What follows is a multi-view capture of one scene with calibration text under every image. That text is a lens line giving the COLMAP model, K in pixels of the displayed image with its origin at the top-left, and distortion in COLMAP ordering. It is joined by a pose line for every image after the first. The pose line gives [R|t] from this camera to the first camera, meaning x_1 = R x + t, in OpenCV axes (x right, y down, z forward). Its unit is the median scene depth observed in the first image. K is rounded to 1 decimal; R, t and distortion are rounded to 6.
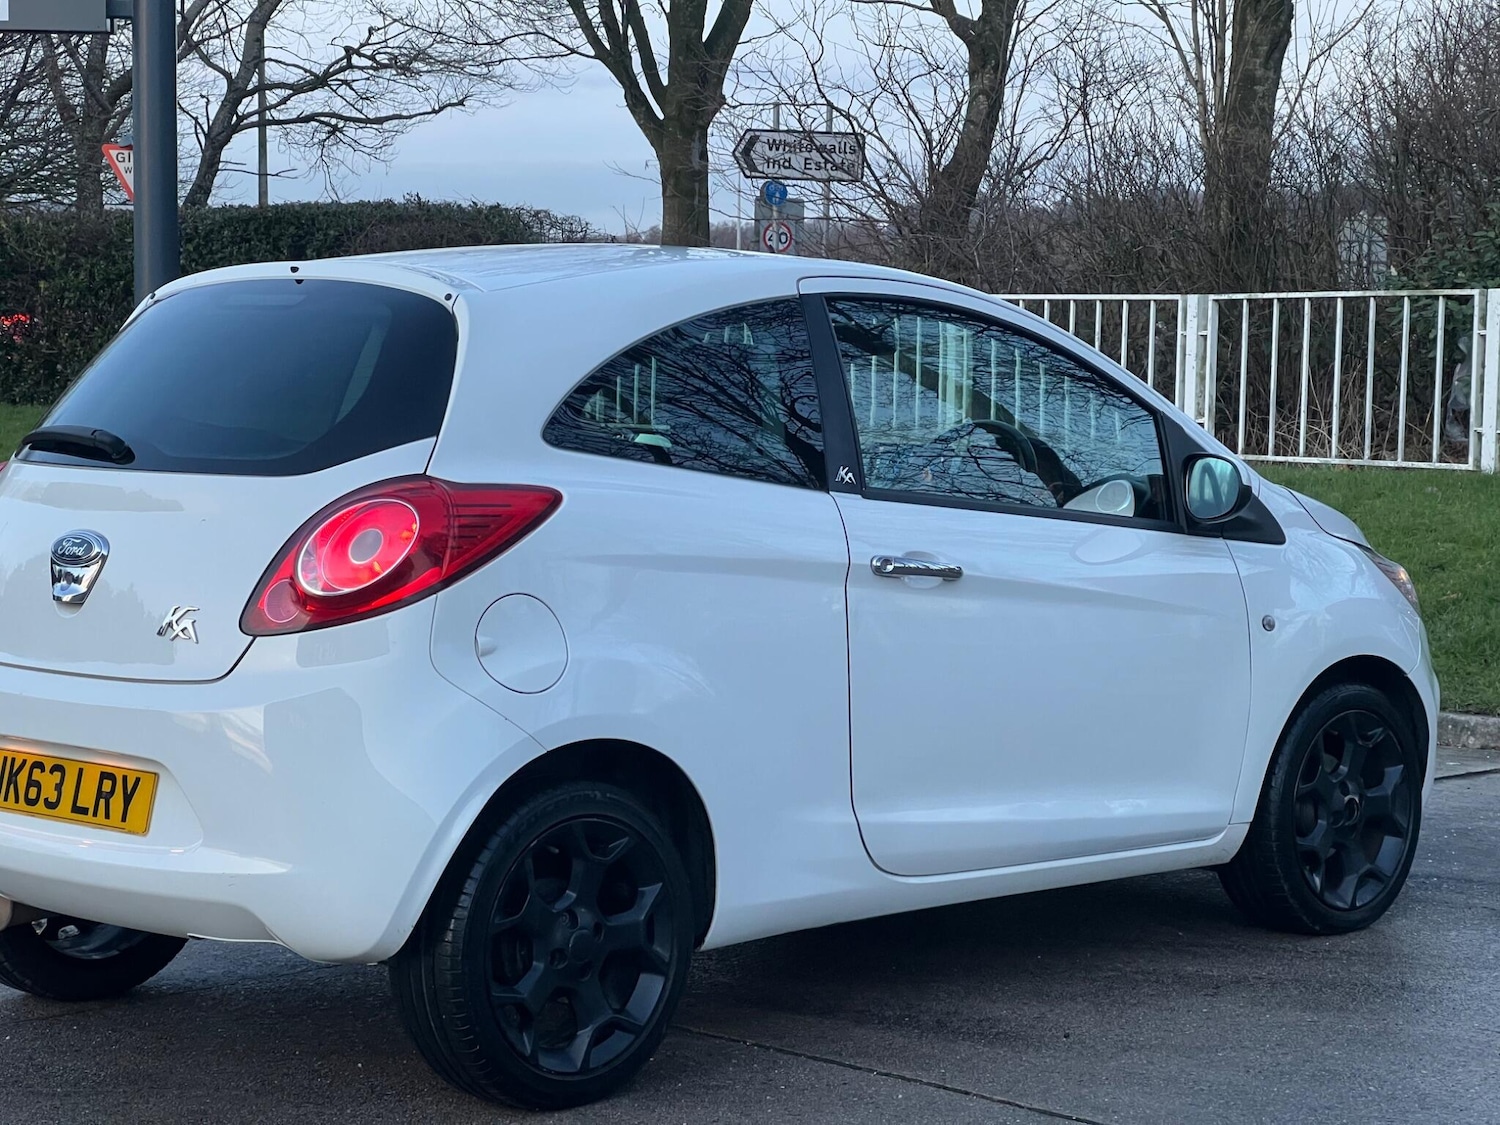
lens RADIAL K [[3311.8, 0, 742.2], [0, 3311.8, 585.5], [0, 0, 1]] dist [-0.089801, 4.167173]
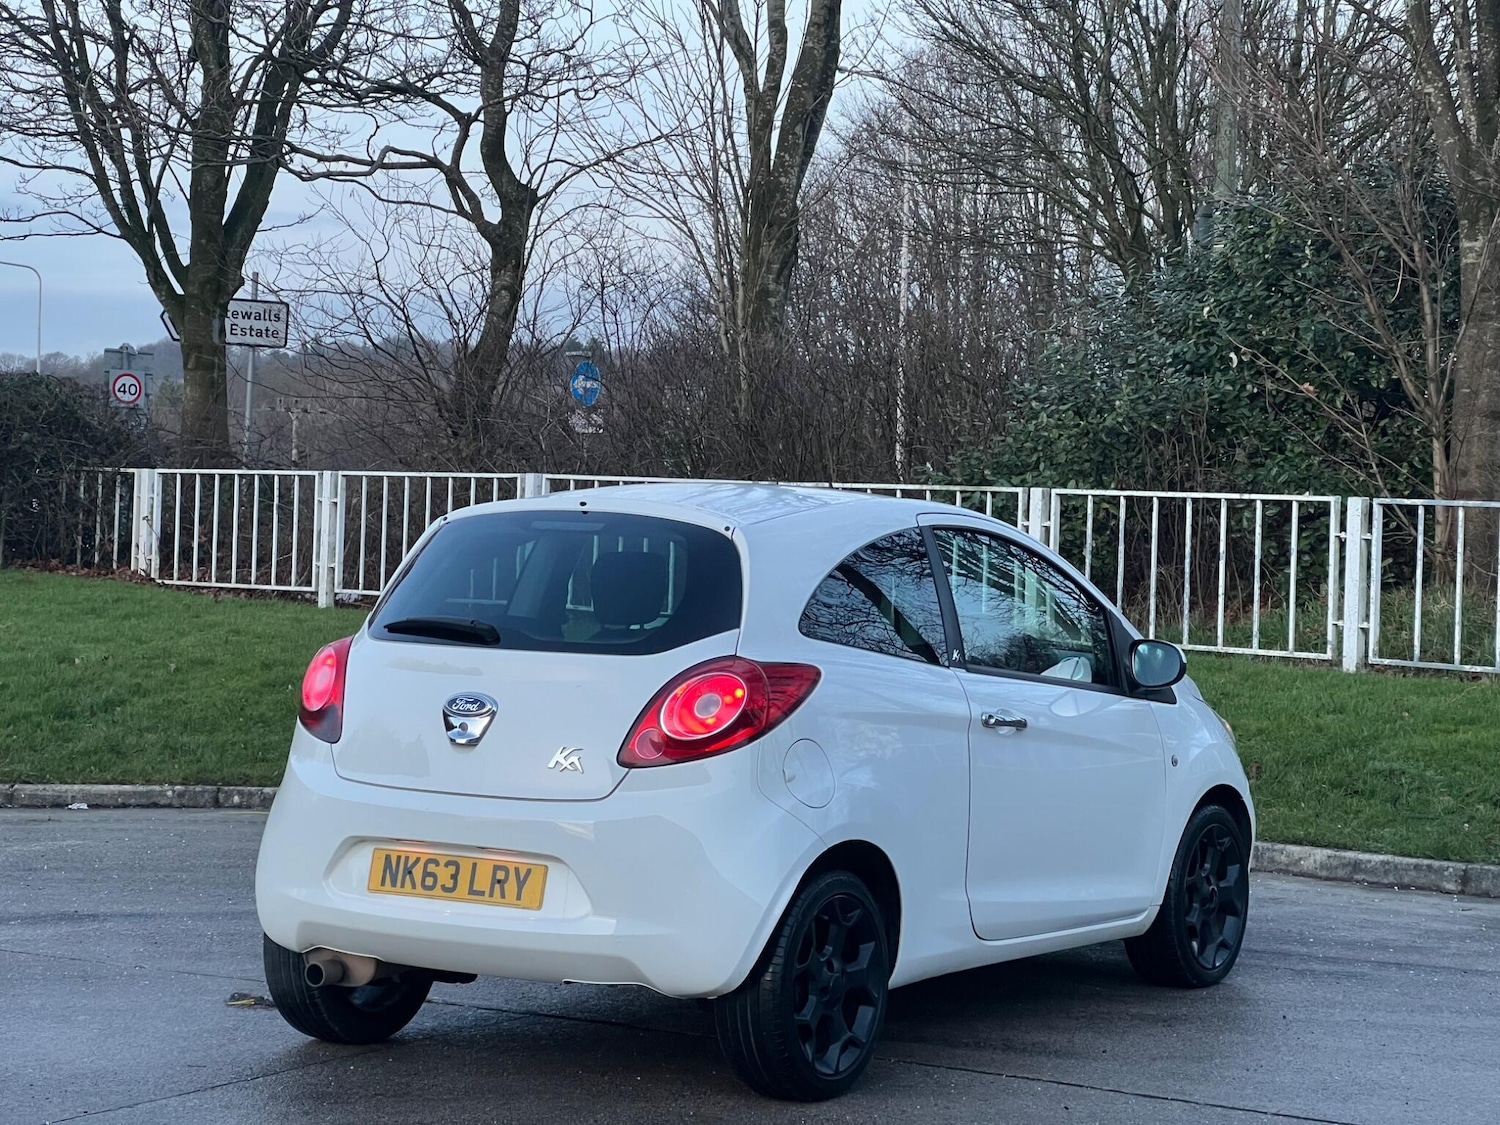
lens RADIAL K [[3311.8, 0, 742.2], [0, 3311.8, 585.5], [0, 0, 1]] dist [-0.089801, 4.167173]
pose [[0.973577, 0.013205, 0.227977, -0.400335], [-0.003204, 0.999018, -0.044182, -0.000322], [-0.228337, 0.042285, 0.972663, -0.375248]]
